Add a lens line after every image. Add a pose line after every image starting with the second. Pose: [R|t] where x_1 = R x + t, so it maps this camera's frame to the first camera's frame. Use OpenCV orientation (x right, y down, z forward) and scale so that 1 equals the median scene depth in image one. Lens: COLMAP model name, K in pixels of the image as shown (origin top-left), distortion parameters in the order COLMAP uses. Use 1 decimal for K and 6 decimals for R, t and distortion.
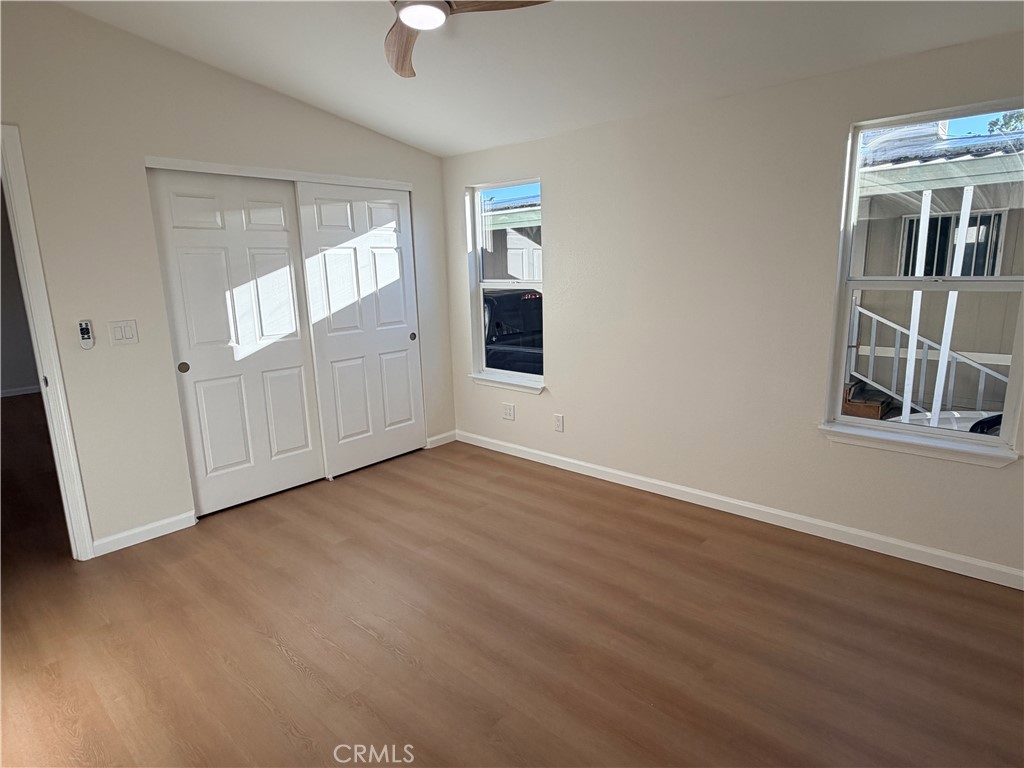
lens RADIAL K [[574.0, 0, 508.1], [0, 574.0, 381.2], [0, 0, 1]] dist [0.001878, -0.001000]
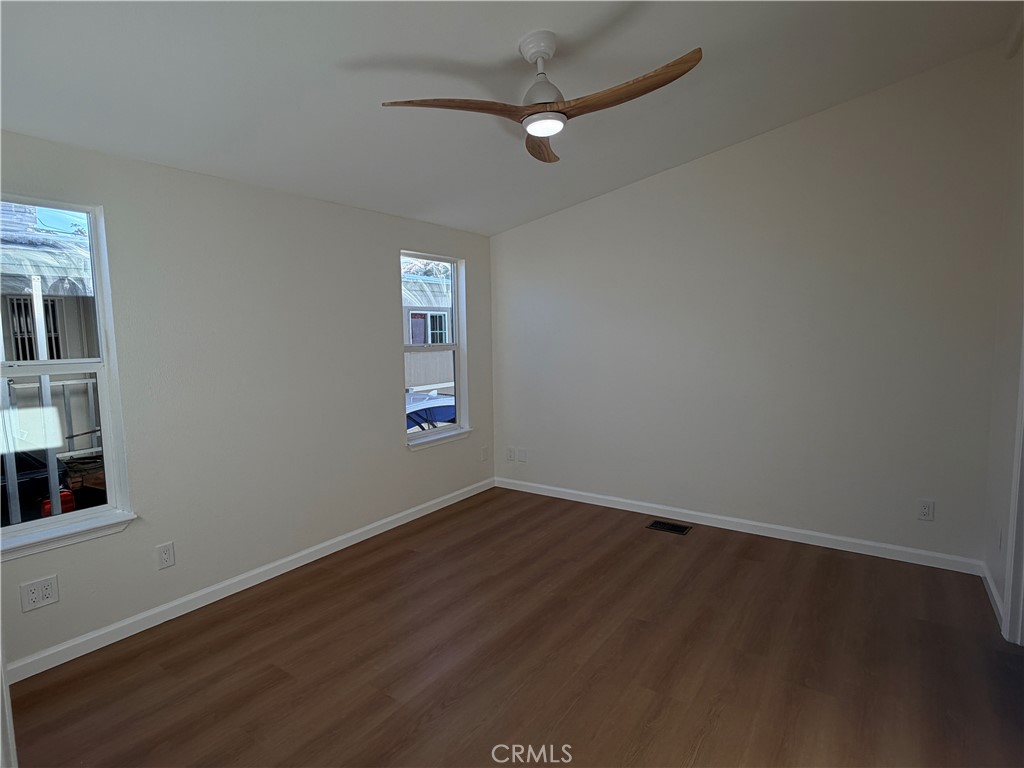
lens RADIAL K [[538.3, 0, 512.0], [0, 538.3, 384.0], [0, 0, 1]] dist [0.161671, -0.000236]
pose [[-0.101526, -0.056139, 0.993248, -0.852428], [0.219059, 0.972640, 0.077366, -0.120062], [-0.970415, 0.225434, -0.086450, 0.821247]]
